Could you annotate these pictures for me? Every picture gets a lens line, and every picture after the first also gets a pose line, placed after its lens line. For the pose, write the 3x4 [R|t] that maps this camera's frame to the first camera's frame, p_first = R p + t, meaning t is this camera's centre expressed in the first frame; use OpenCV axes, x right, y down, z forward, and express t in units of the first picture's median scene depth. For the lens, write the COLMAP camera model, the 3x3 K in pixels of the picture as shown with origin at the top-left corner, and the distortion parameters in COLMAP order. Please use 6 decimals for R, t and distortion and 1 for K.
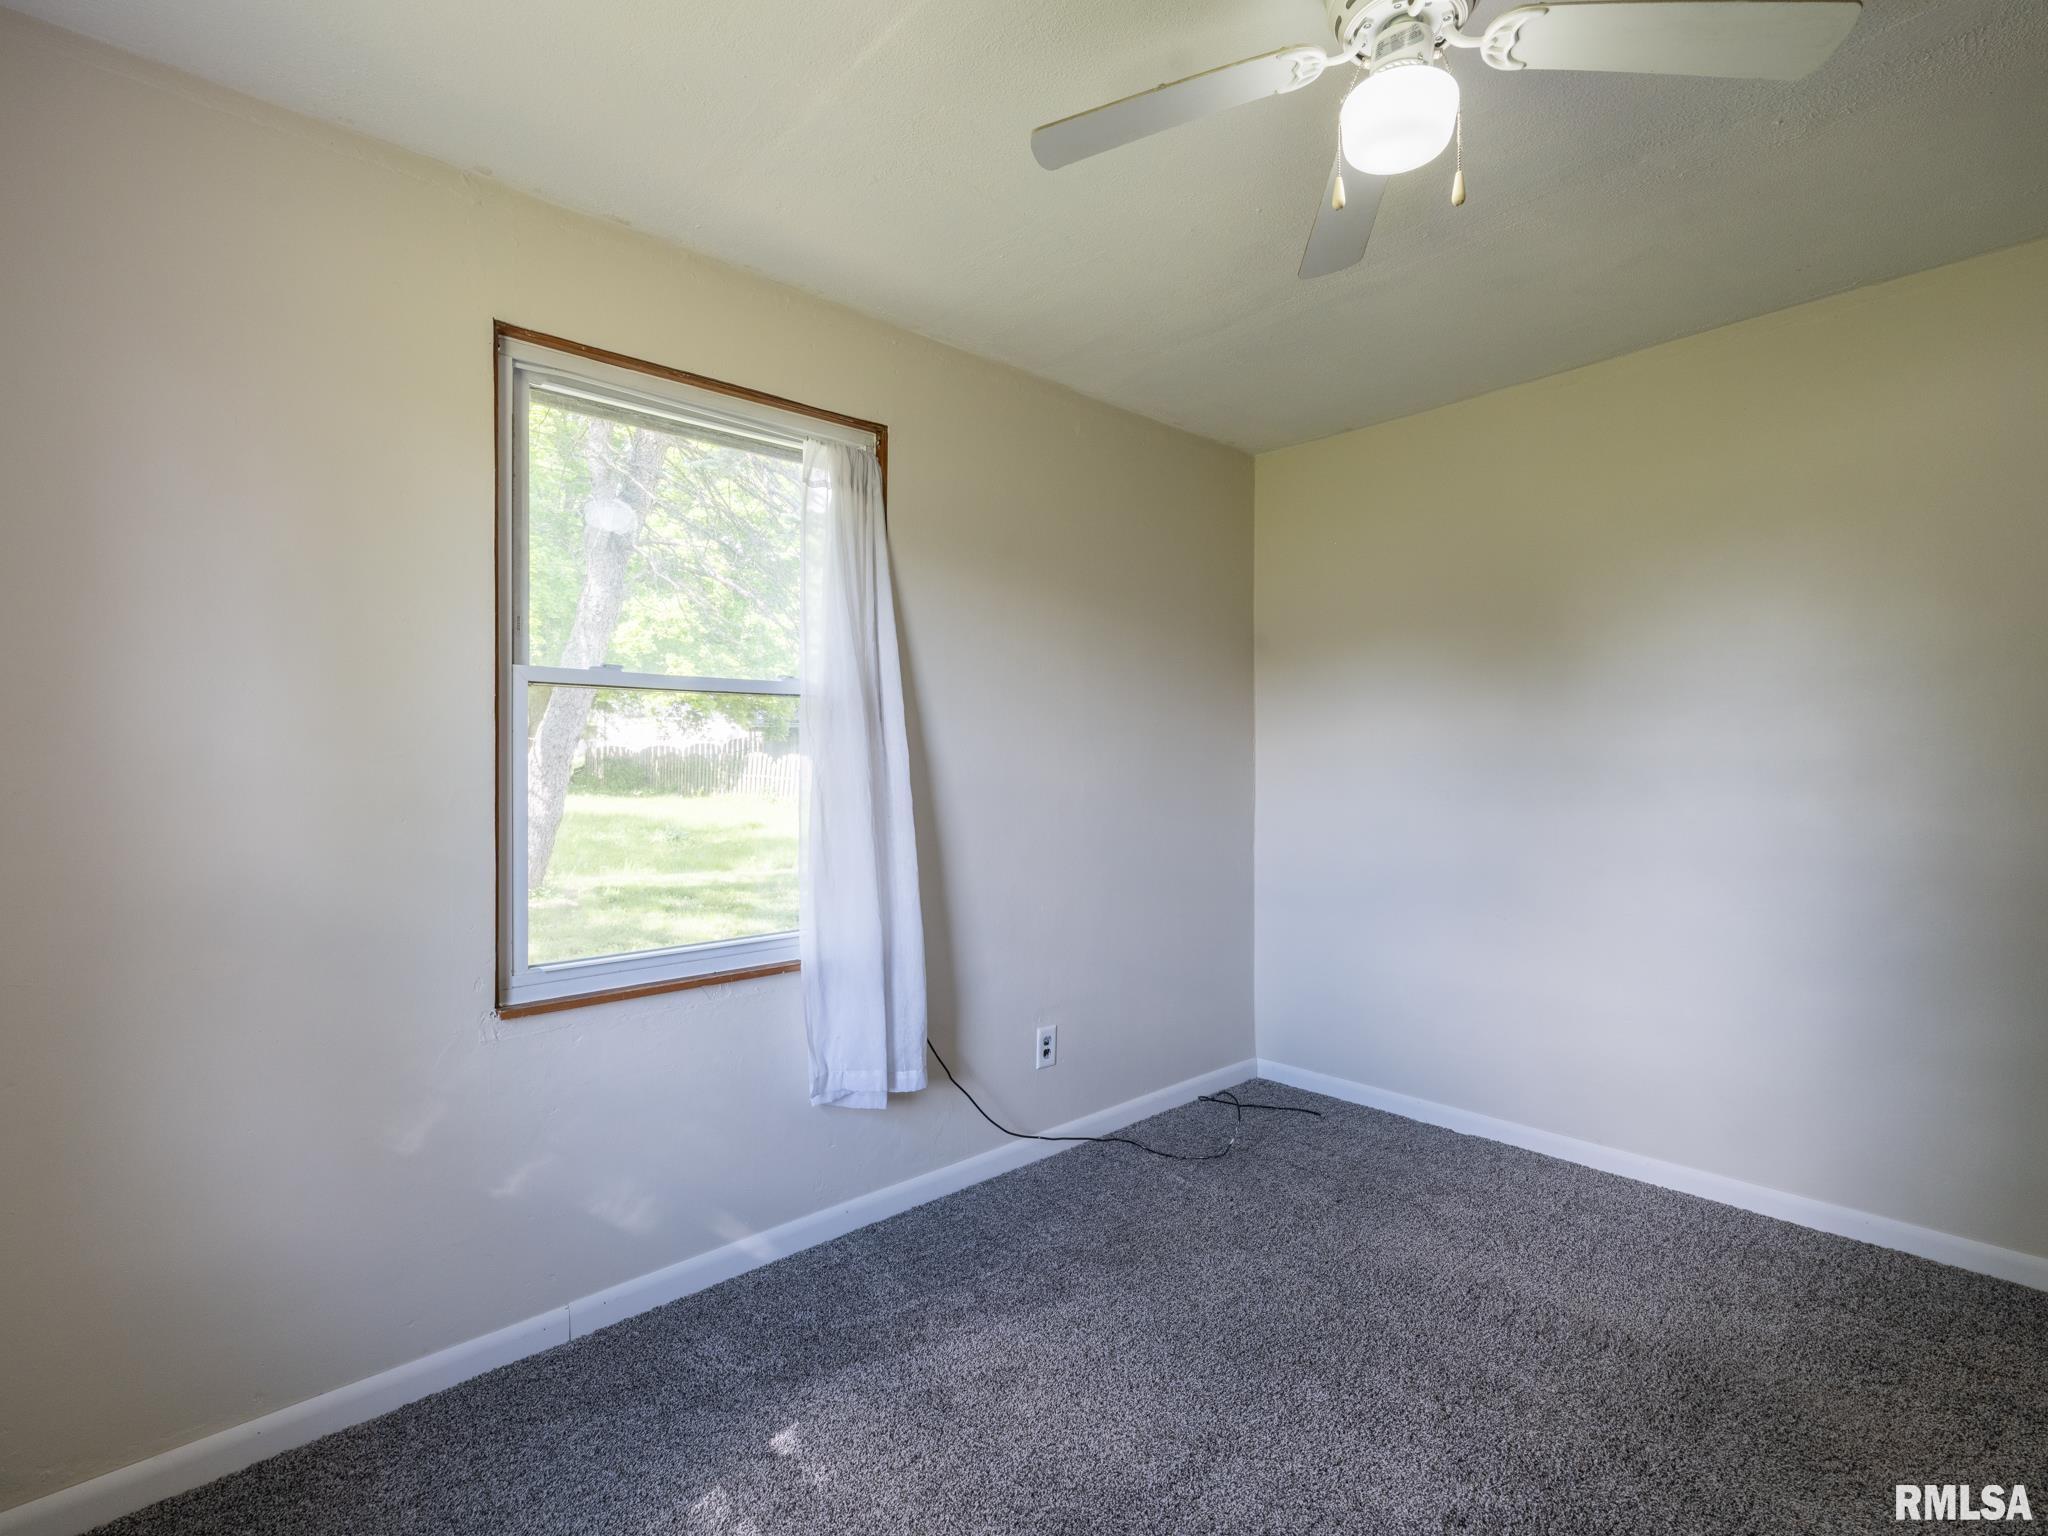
lens RADIAL K [[943.8, 0, 1021.4], [0, 943.8, 765.3], [0, 0, 1]] dist [-0.003351, 0.001811]
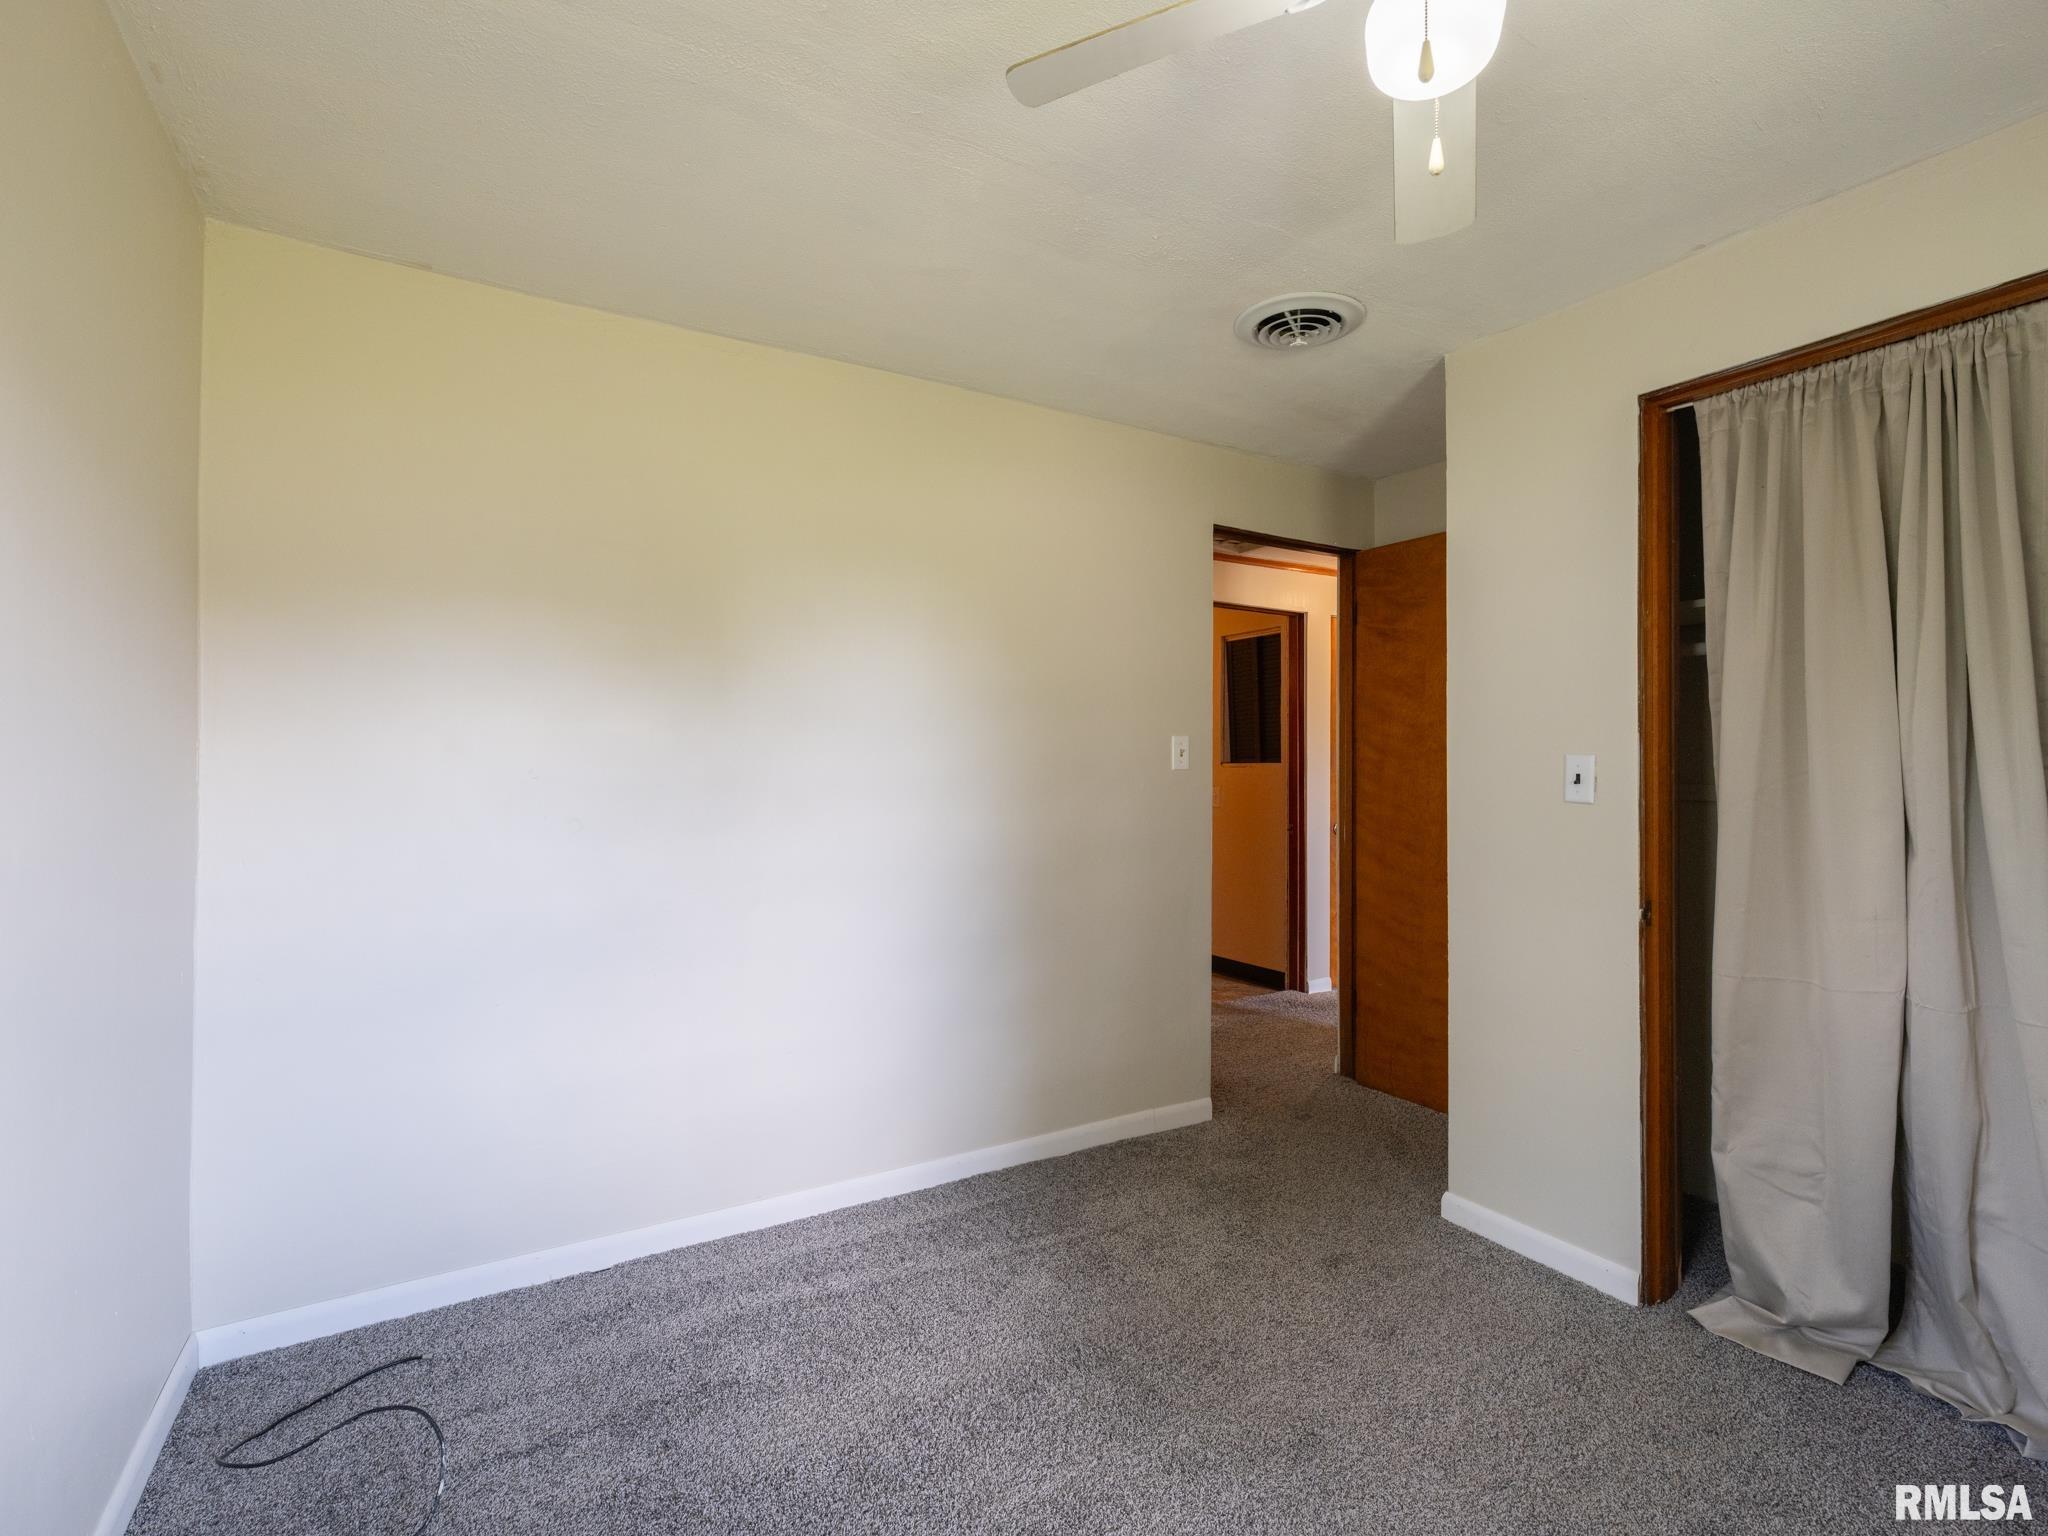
lens RADIAL K [[943.8, 0, 1021.4], [0, 943.8, 765.3], [0, 0, 1]] dist [-0.003351, 0.001811]
pose [[0.210295, 0.015593, 0.977514, -0.209956], [-0.000461, 0.999874, -0.015850, -0.003798], [-0.977638, 0.002883, 0.210276, 0.503000]]
